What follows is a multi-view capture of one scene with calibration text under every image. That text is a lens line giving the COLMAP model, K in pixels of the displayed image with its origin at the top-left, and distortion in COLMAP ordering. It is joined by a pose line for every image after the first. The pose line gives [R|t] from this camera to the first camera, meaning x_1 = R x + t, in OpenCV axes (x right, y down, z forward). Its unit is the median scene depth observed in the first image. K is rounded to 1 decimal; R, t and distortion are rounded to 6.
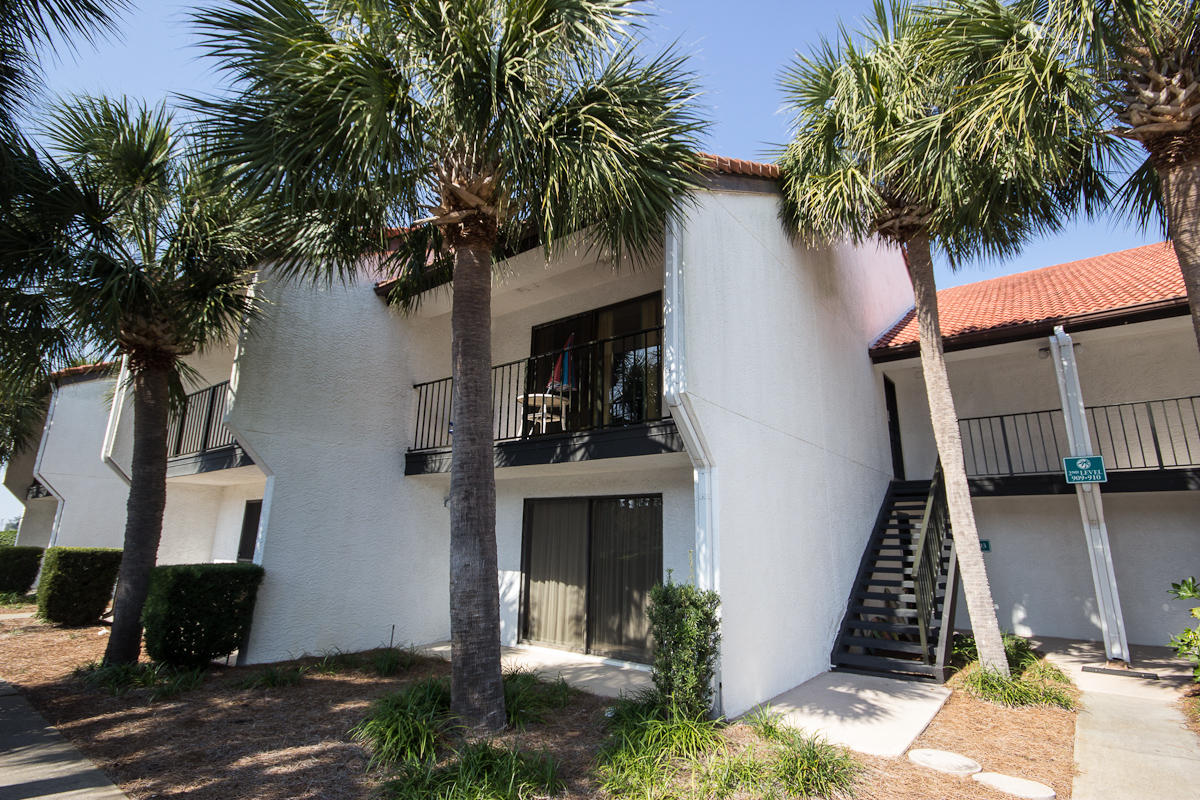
lens RADIAL K [[588.3, 0, 602.9], [0, 588.3, 398.4], [0, 0, 1]] dist [-0.000826, -0.000372]
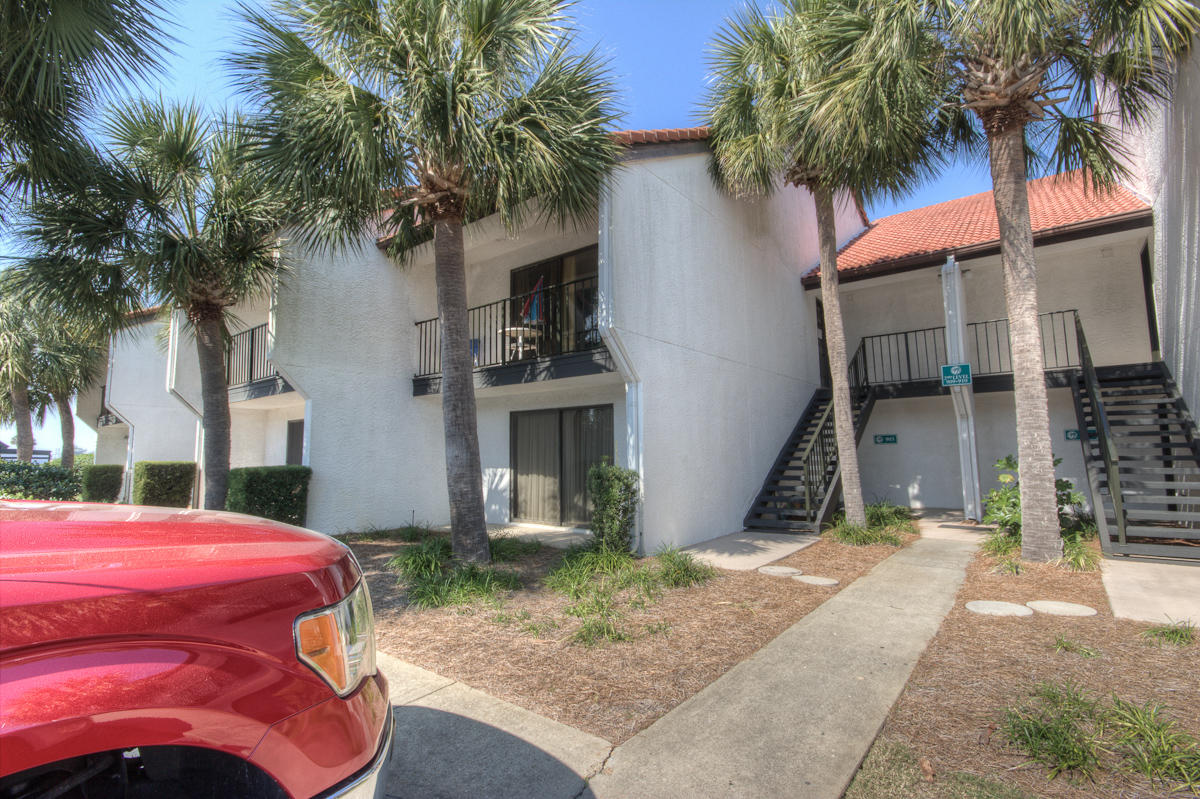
lens RADIAL K [[557.1, 0, 602.4], [0, 557.1, 397.3], [0, 0, 1]] dist [-0.003922, -0.000830]
pose [[0.999506, -0.030649, -0.006887, 0.088251], [0.031306, 0.989921, 0.138115, -0.021151], [0.002584, -0.138262, 0.990392, -0.207183]]
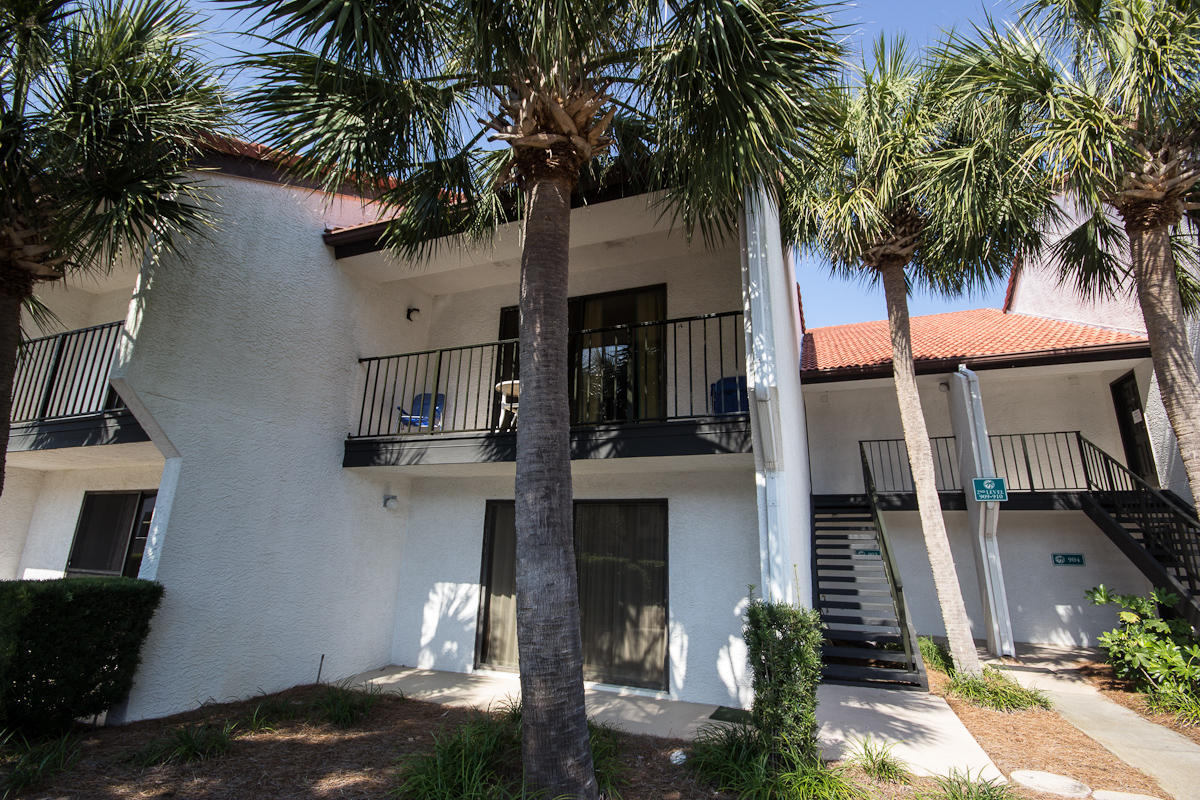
lens RADIAL K [[557.1, 0, 602.4], [0, 557.1, 397.8], [0, 0, 1]] dist [-0.003922, -0.000830]
pose [[0.958414, 0.080861, 0.273686, -0.255260], [-0.074753, 0.996666, -0.032690, 0.040580], [-0.275417, 0.010872, 0.961263, 0.190377]]
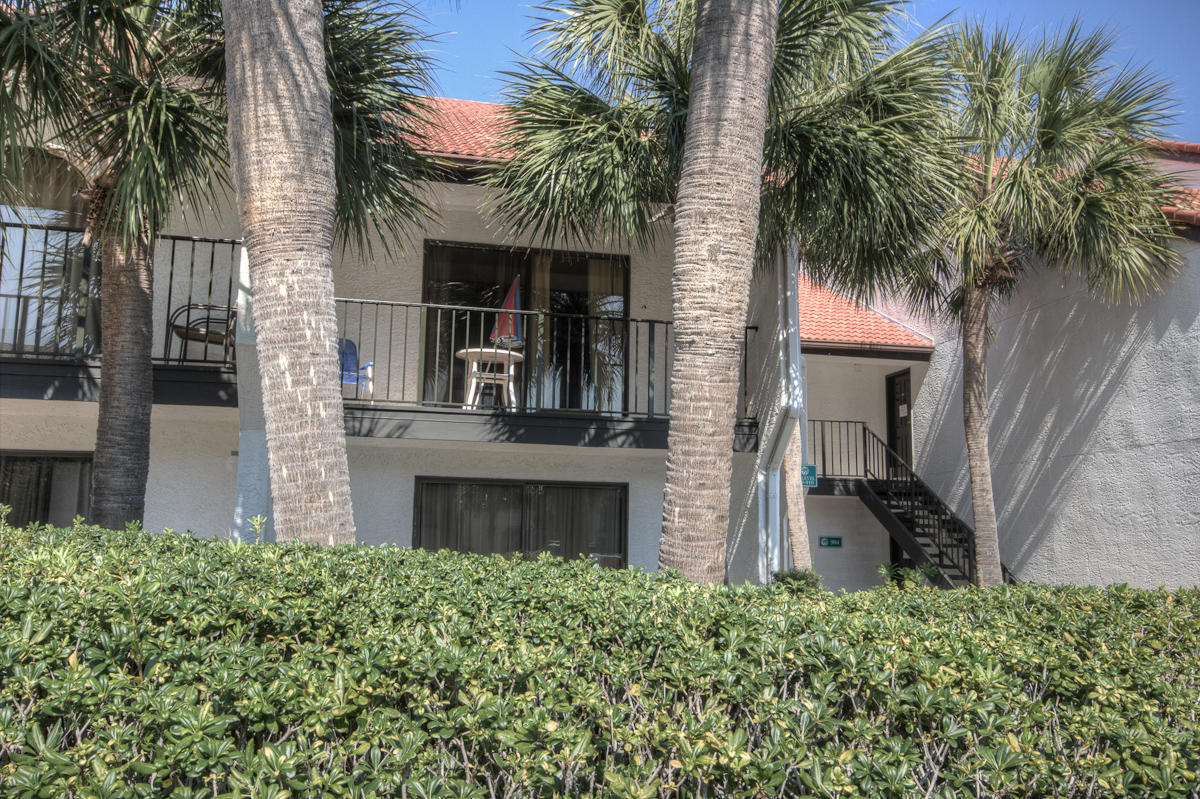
lens RADIAL K [[1028.6, 0, 600.0], [0, 1028.6, 399.5], [0, 0, 1]] dist [0.007726, 0.001052]
pose [[0.633449, 0.104160, 0.766742, -1.223268], [-0.187410, 0.982048, 0.021422, 0.004293], [-0.750746, -0.157265, 0.641598, 0.004209]]
